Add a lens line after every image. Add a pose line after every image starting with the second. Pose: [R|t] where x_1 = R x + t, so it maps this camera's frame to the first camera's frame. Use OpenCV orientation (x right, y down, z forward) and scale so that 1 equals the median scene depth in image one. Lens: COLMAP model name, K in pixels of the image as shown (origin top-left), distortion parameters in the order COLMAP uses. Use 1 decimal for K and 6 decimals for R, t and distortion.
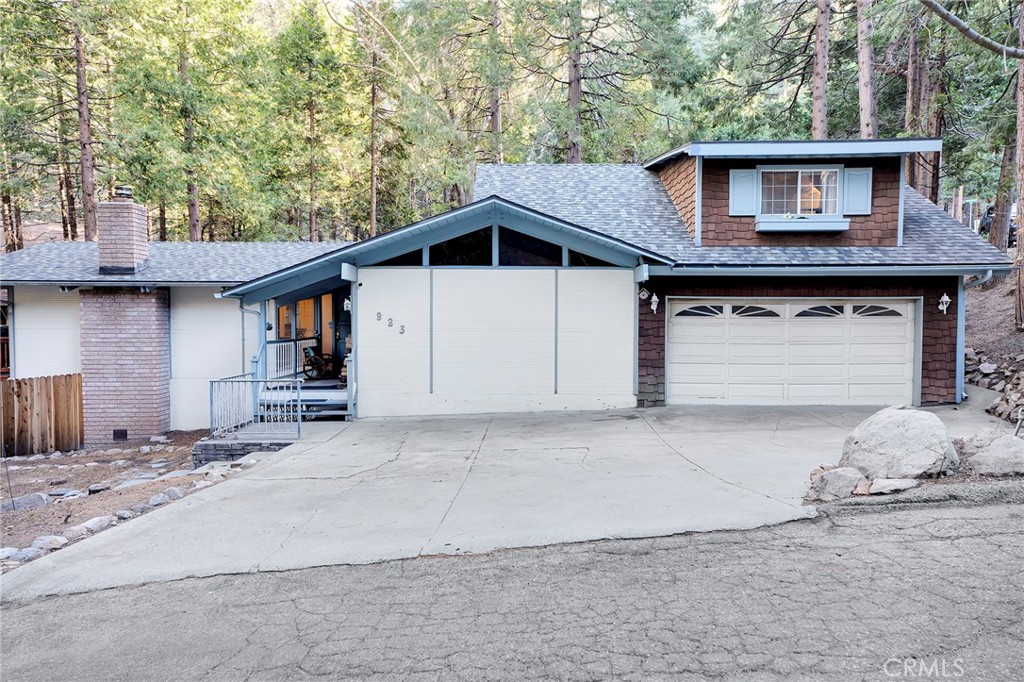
lens RADIAL K [[697.7, 0, 512.0], [0, 697.7, 341.0], [0, 0, 1]] dist [0.003993, 0.102294]
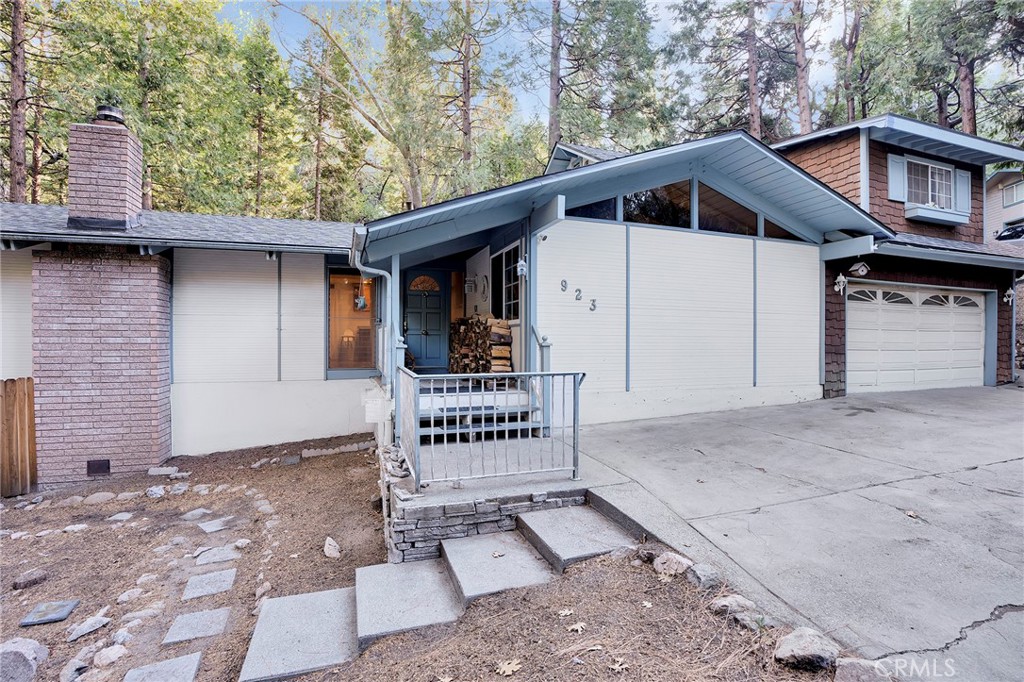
lens RADIAL K [[487.1, 0, 512.0], [0, 487.1, 344.4], [0, 0, 1]] dist [-0.065606, 0.016998]
pose [[0.944296, -0.000409, 0.329096, -0.402343], [0.008878, 0.999667, -0.024233, 0.036086], [-0.328977, 0.025805, 0.943985, 0.548002]]
